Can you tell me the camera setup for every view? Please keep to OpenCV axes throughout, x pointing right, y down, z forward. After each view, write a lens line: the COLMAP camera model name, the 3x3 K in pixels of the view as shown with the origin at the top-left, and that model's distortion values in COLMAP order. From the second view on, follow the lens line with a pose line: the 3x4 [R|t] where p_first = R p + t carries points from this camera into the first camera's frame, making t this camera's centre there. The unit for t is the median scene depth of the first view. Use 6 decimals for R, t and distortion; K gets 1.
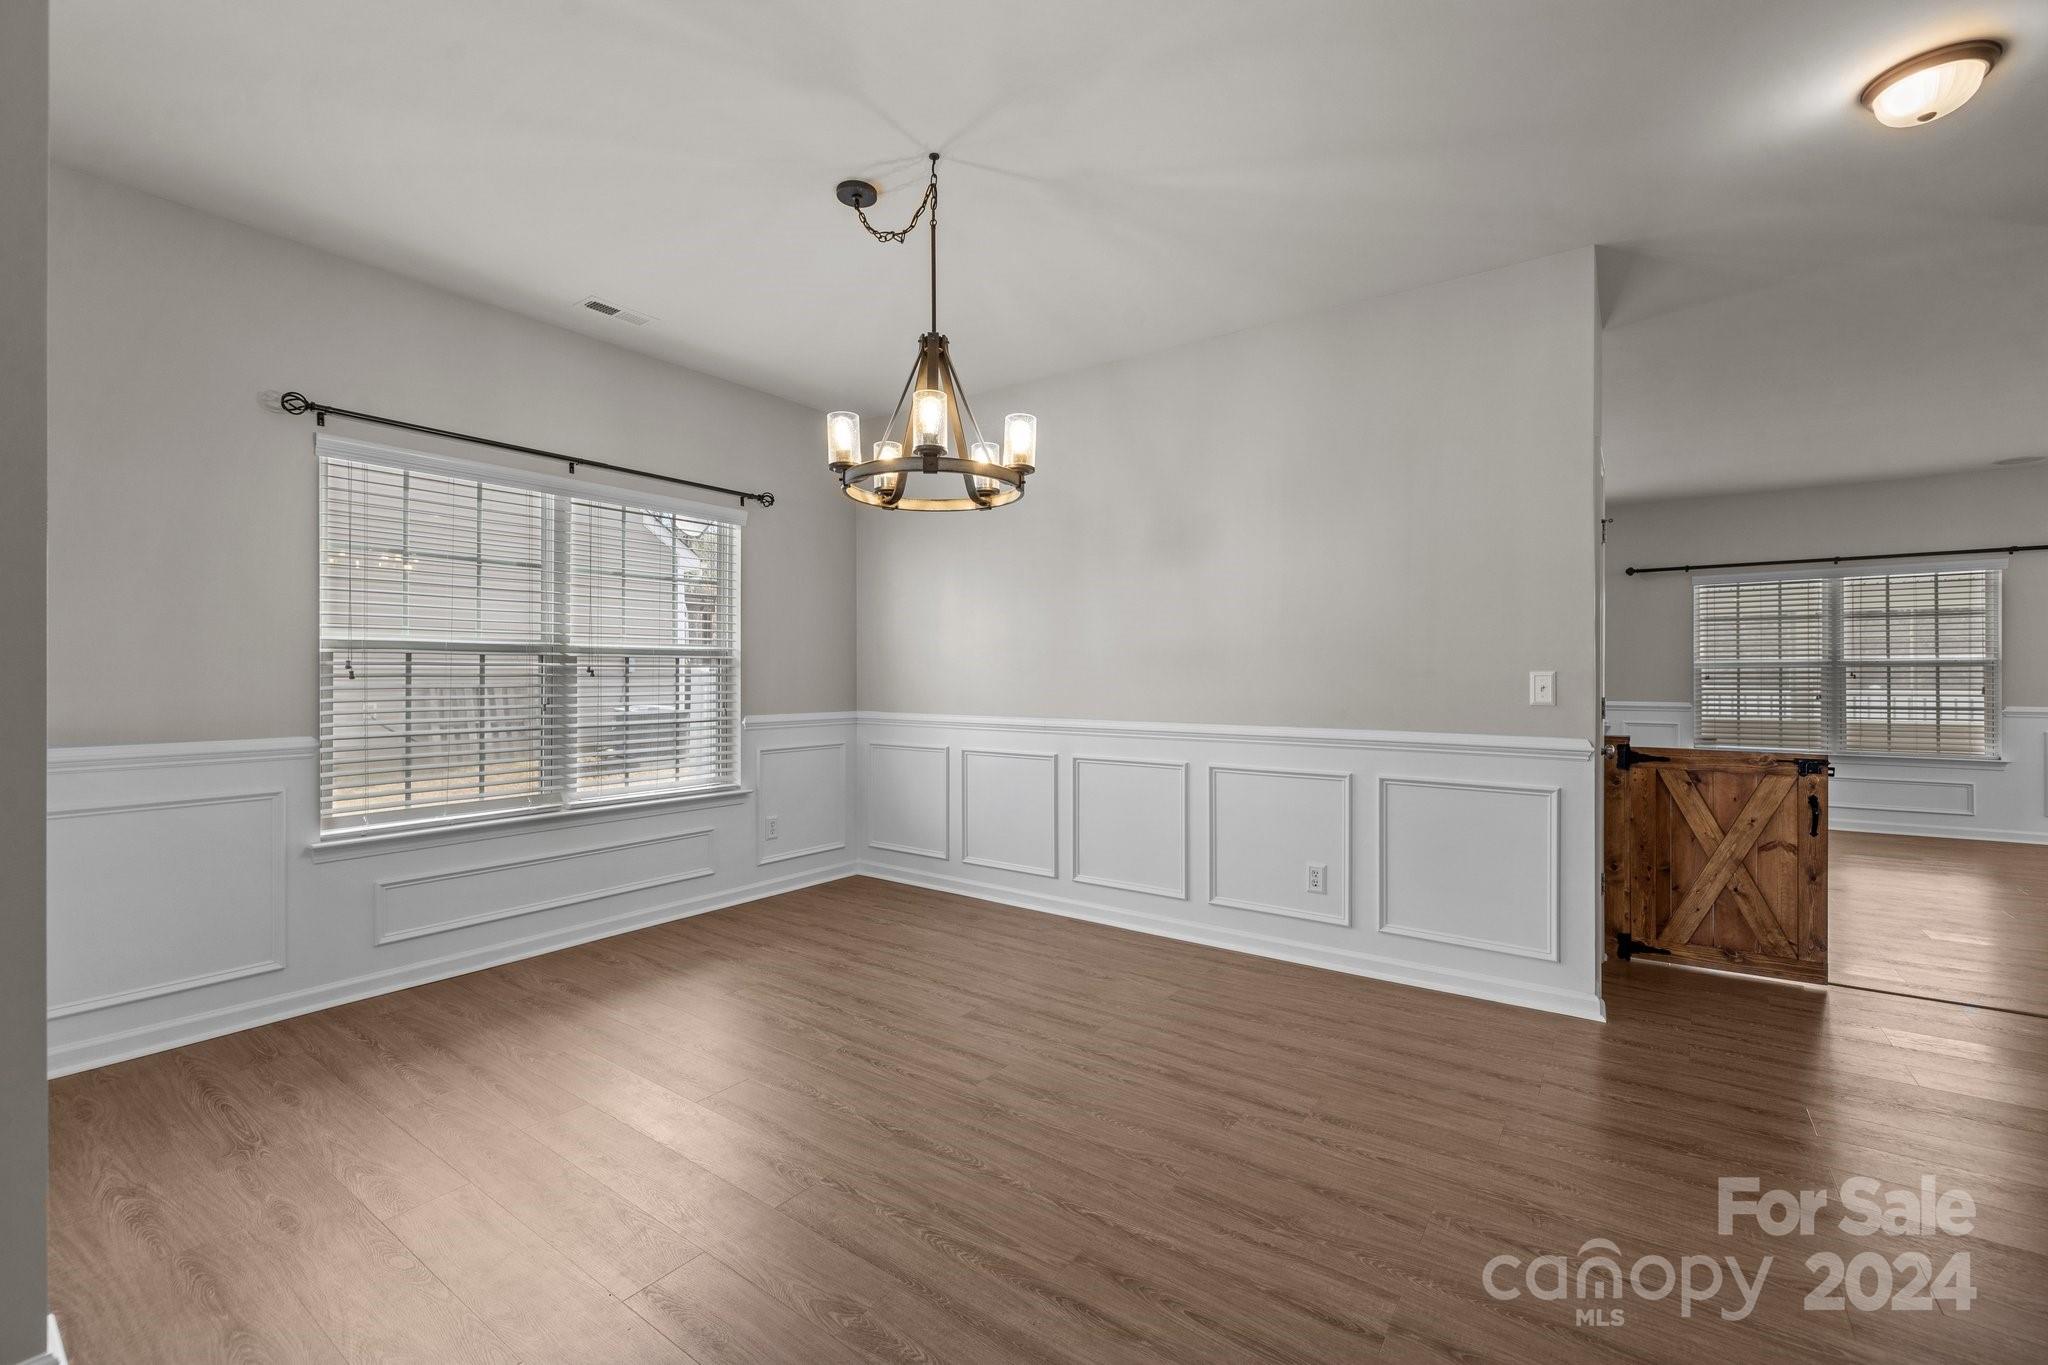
lens RADIAL K [[847.6, 0, 1029.2], [0, 847.6, 672.8], [0, 0, 1]] dist [-0.001306, -0.000043]
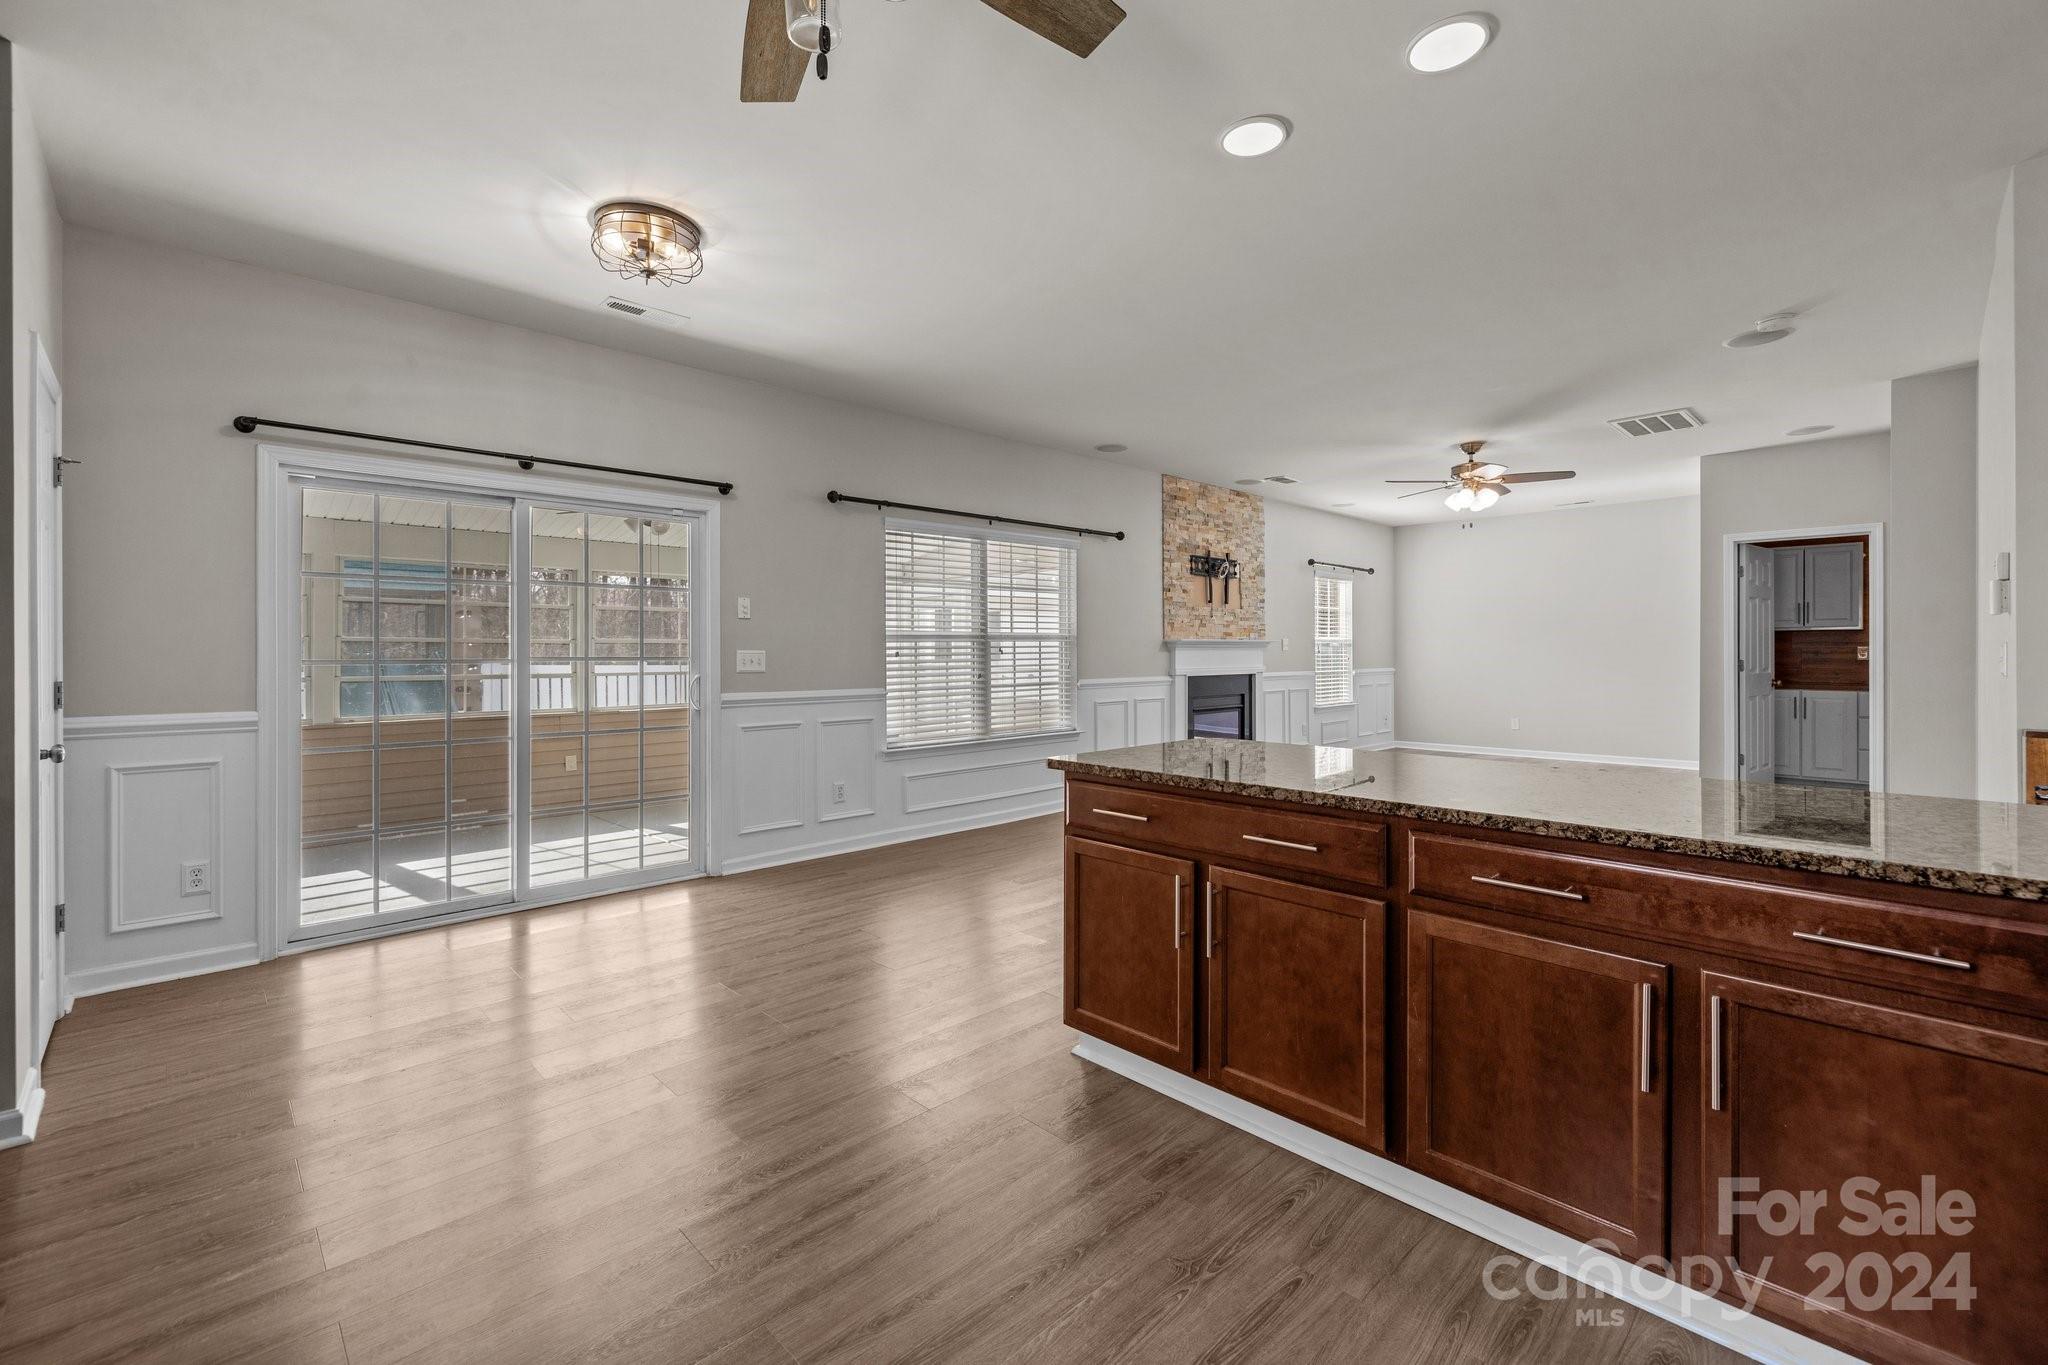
lens RADIAL K [[868.9, 0, 1026.1], [0, 868.9, 654.8], [0, 0, 1]] dist [-0.000185, -0.000113]
pose [[0.165401, -0.005263, 0.986212, 0.131292], [0.001304, 0.999986, 0.005118, 0.005955], [-0.986226, 0.000439, 0.165405, 1.656069]]
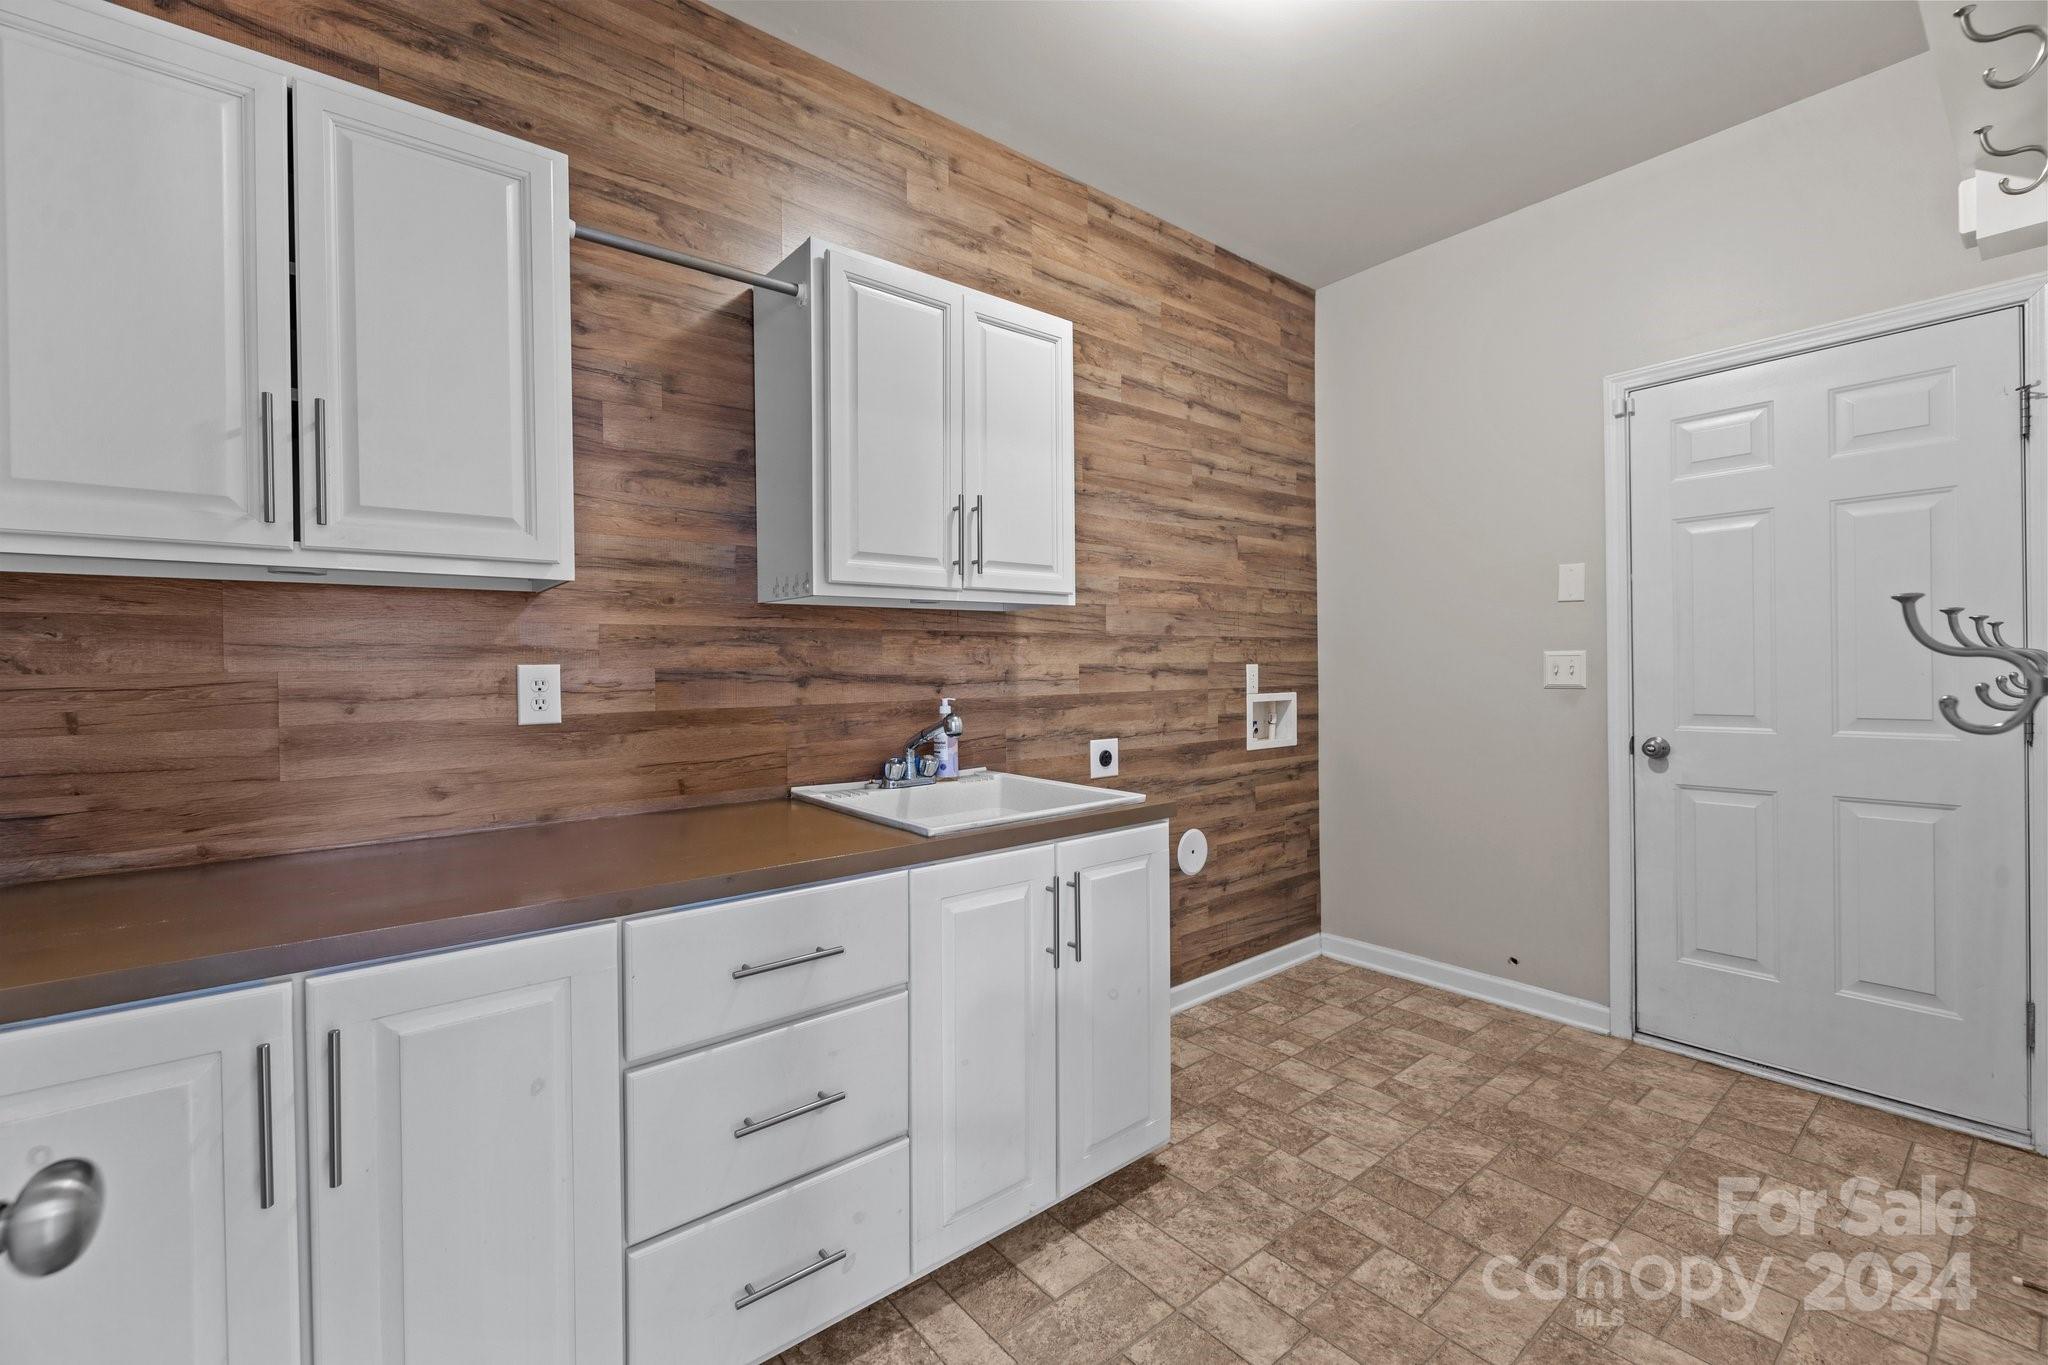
lens RADIAL K [[875.3, 0, 1028.5], [0, 875.3, 672.4], [0, 0, 1]] dist [0.001105, 0.000296]
pose [[-0.967711, 0.007271, 0.251956, 2.408949], [0.008070, 0.999965, 0.002139, 0.003550], [-0.251932, 0.004103, -0.967736, 0.250129]]
